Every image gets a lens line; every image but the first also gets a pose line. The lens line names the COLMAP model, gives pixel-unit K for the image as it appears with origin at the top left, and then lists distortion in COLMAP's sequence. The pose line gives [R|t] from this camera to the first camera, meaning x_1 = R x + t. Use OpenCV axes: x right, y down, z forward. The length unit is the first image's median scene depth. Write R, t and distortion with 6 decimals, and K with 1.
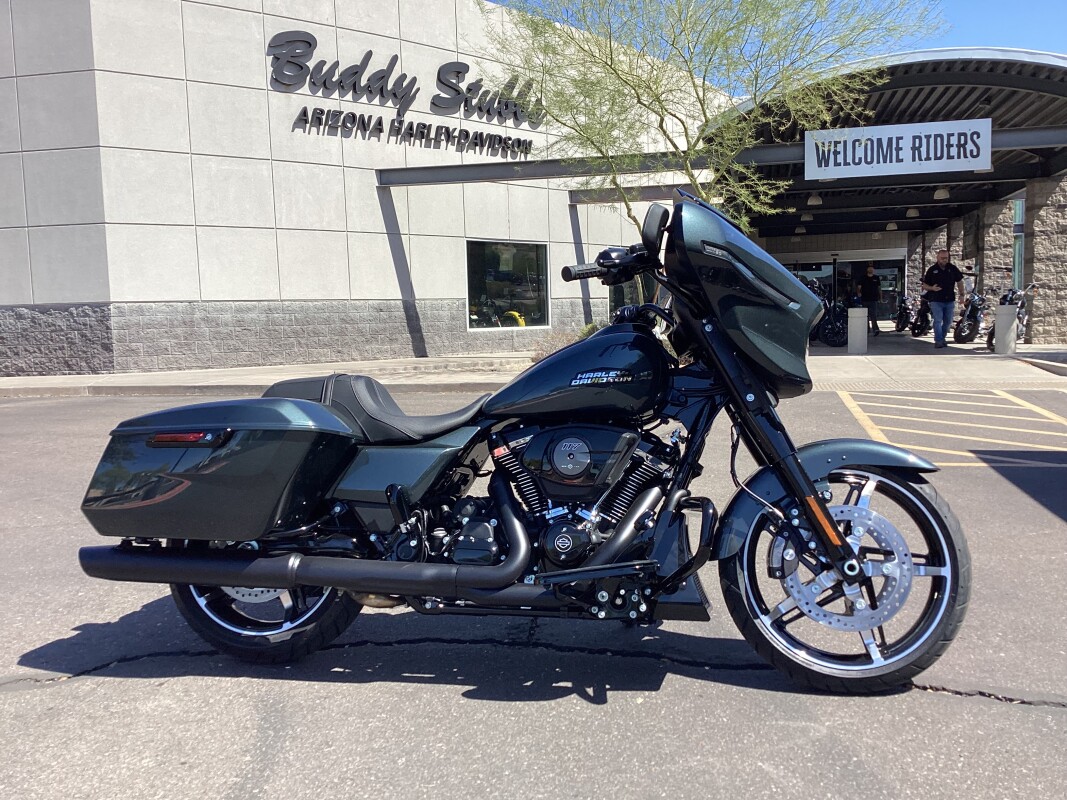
lens RADIAL K [[1028.0, 0, 533.5], [0, 1028.0, 400.0], [0, 0, 1]] dist [0.109283, -0.202618]
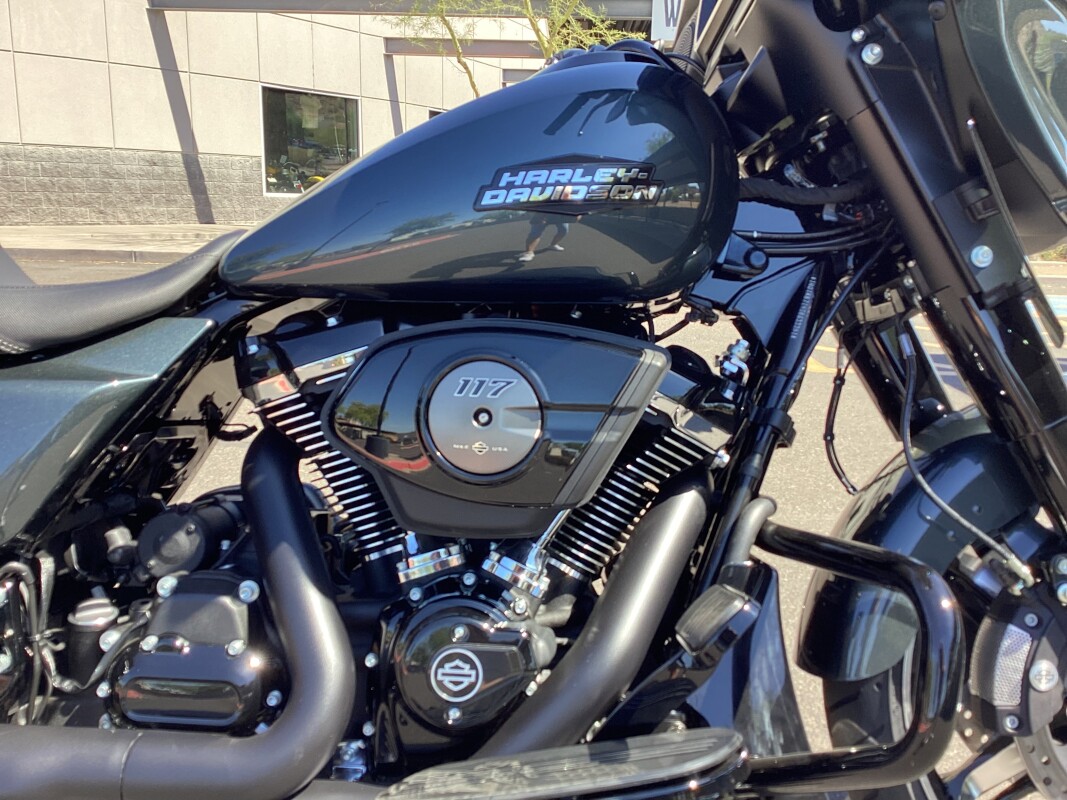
lens RADIAL K [[1028.0, 0, 533.5], [0, 1028.0, 400.0], [0, 0, 1]] dist [0.109283, -0.202618]
pose [[0.982840, 0.007379, 0.184311, -0.008088], [-0.027905, 0.993648, 0.109022, 0.010787], [-0.182336, -0.112295, 0.976803, 0.597798]]
